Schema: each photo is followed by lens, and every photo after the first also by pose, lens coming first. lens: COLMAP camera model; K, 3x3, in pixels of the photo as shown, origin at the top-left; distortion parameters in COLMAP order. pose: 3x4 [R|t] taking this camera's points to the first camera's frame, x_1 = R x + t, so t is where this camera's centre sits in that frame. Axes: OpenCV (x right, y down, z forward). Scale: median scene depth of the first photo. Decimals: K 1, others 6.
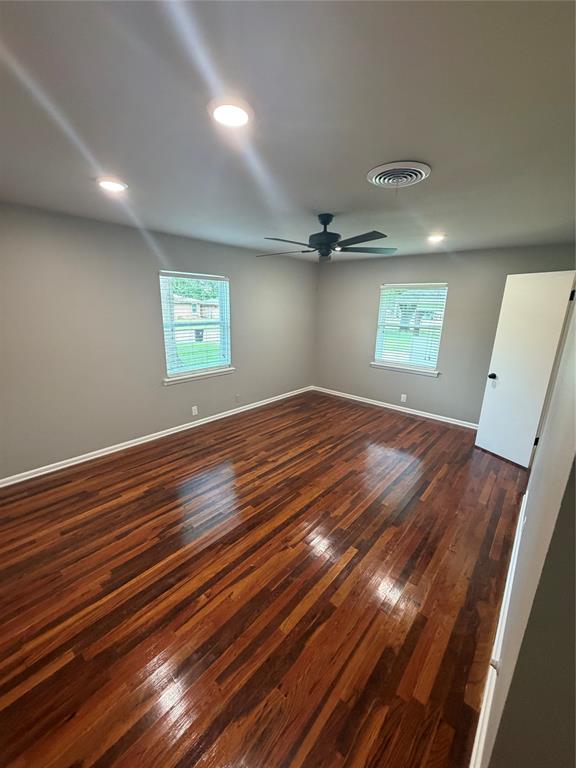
lens RADIAL K [[305.9, 0, 288.7], [0, 305.9, 382.5], [0, 0, 1]] dist [0.001496, 0.000197]
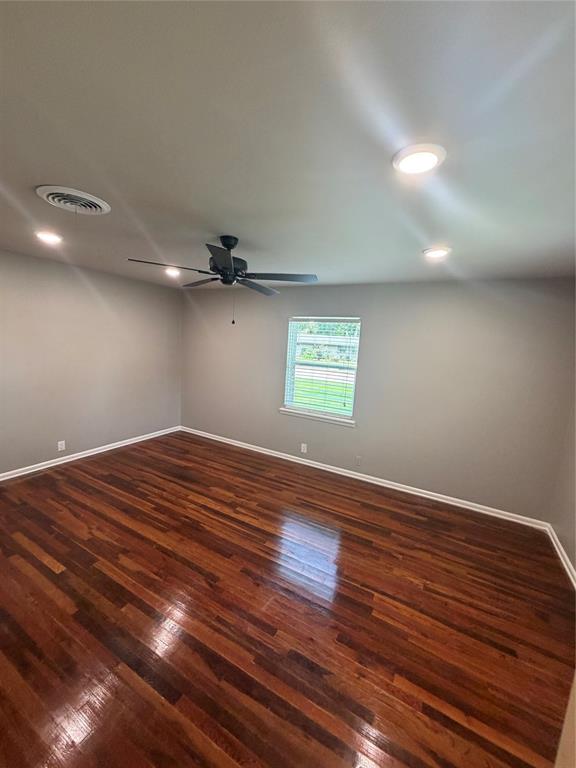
lens RADIAL K [[305.9, 0, 288.7], [0, 305.9, 382.5], [0, 0, 1]] dist [0.001496, 0.000197]
pose [[0.208008, 0.125246, -0.970075, 0.730537], [-0.296262, 0.953249, 0.059547, -0.184255], [0.932181, 0.275010, 0.235389, 0.748210]]
